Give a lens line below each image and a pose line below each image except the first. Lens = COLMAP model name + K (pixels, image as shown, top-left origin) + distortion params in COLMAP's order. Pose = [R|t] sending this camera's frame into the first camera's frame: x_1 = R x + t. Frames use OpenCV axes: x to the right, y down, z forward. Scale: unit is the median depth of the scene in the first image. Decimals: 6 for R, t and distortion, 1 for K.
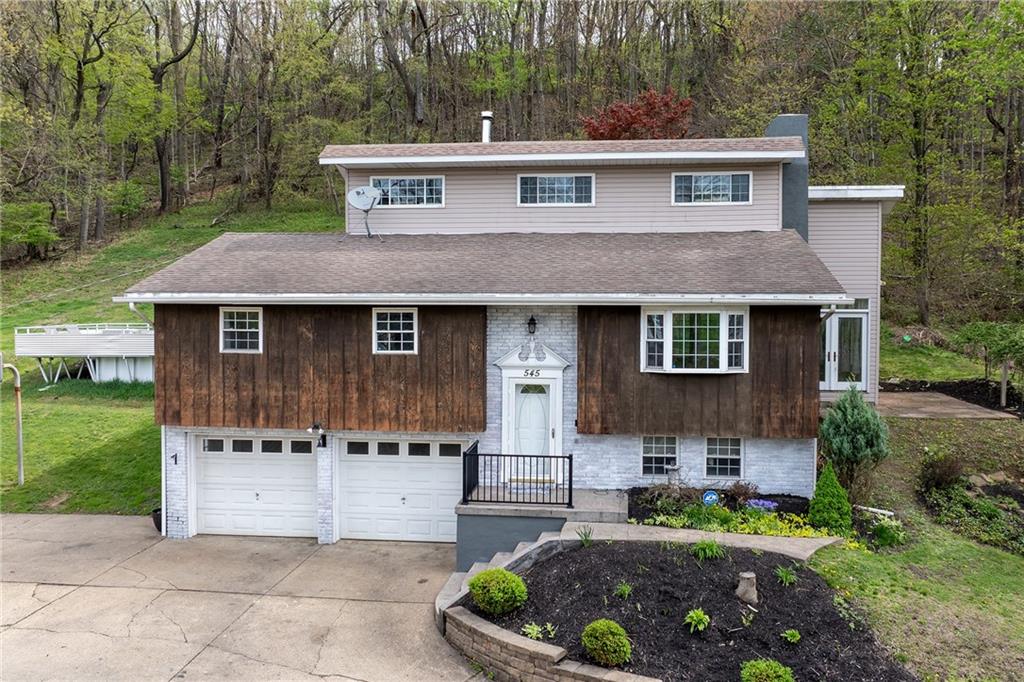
lens RADIAL K [[855.6, 0, 512.0], [0, 855.6, 341.0], [0, 0, 1]] dist [-0.007940, -0.013325]
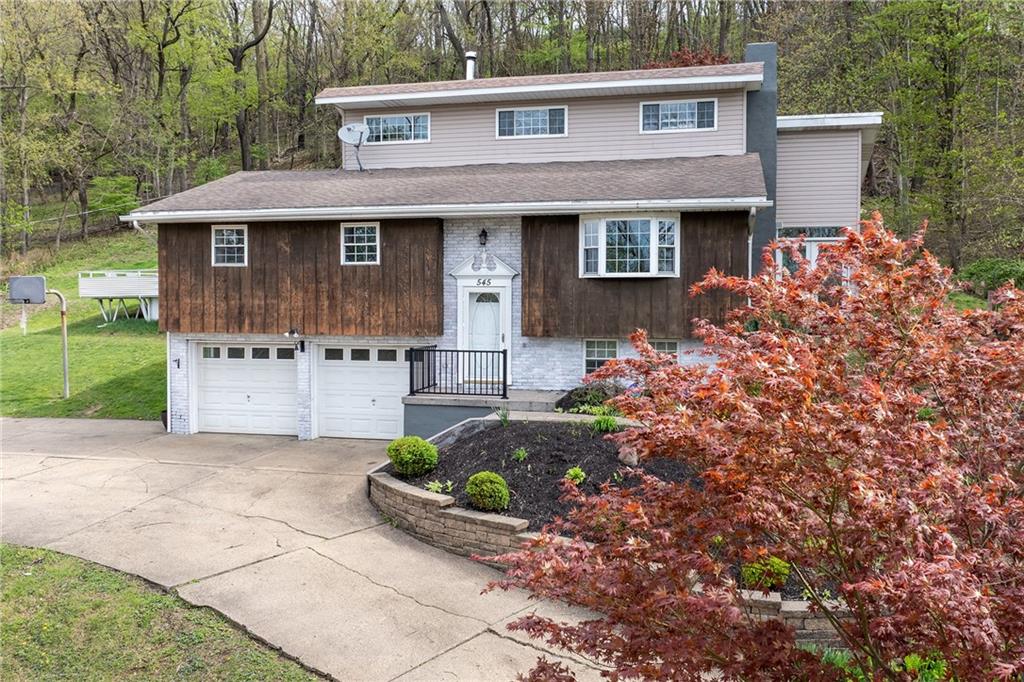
lens RADIAL K [[855.6, 0, 512.0], [0, 855.6, 341.0], [0, 0, 1]] dist [-0.007940, -0.013325]
pose [[0.992455, 0.005573, -0.122485, 0.191727], [-0.004556, 0.999953, 0.008584, 0.102728], [0.122527, -0.007962, 0.992433, -0.067845]]
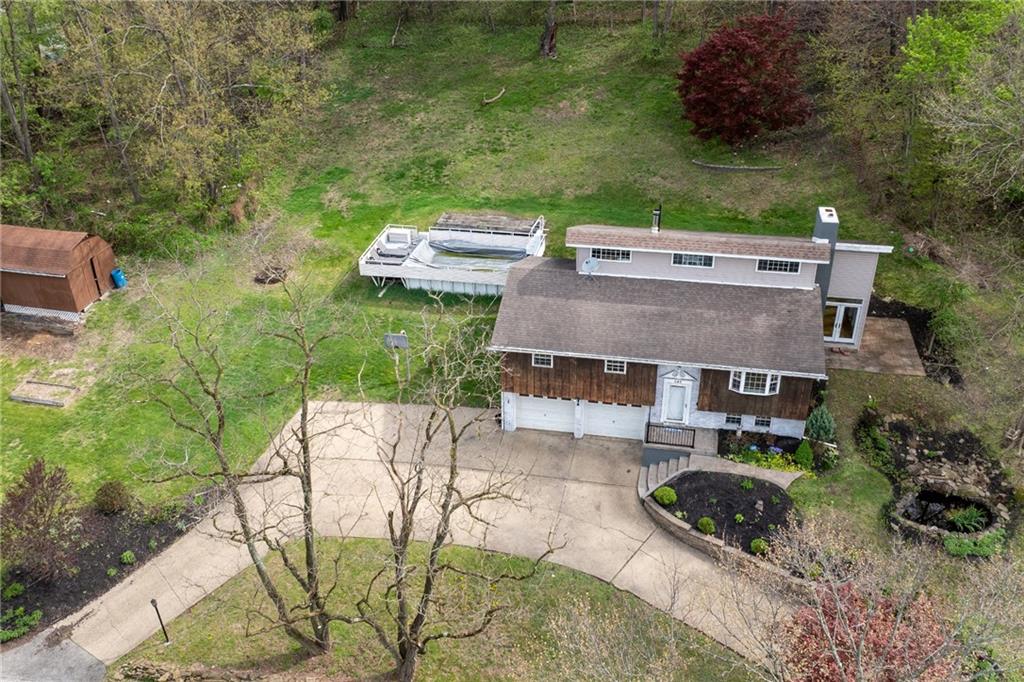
lens RADIAL K [[855.6, 0, 512.0], [0, 855.6, 341.0], [0, 0, 1]] dist [-0.007940, -0.013325]
pose [[0.995884, 0.022631, -0.087767, -0.208874], [0.020276, 0.888163, 0.459081, -1.062462], [0.088340, -0.458971, 0.884048, -0.912590]]
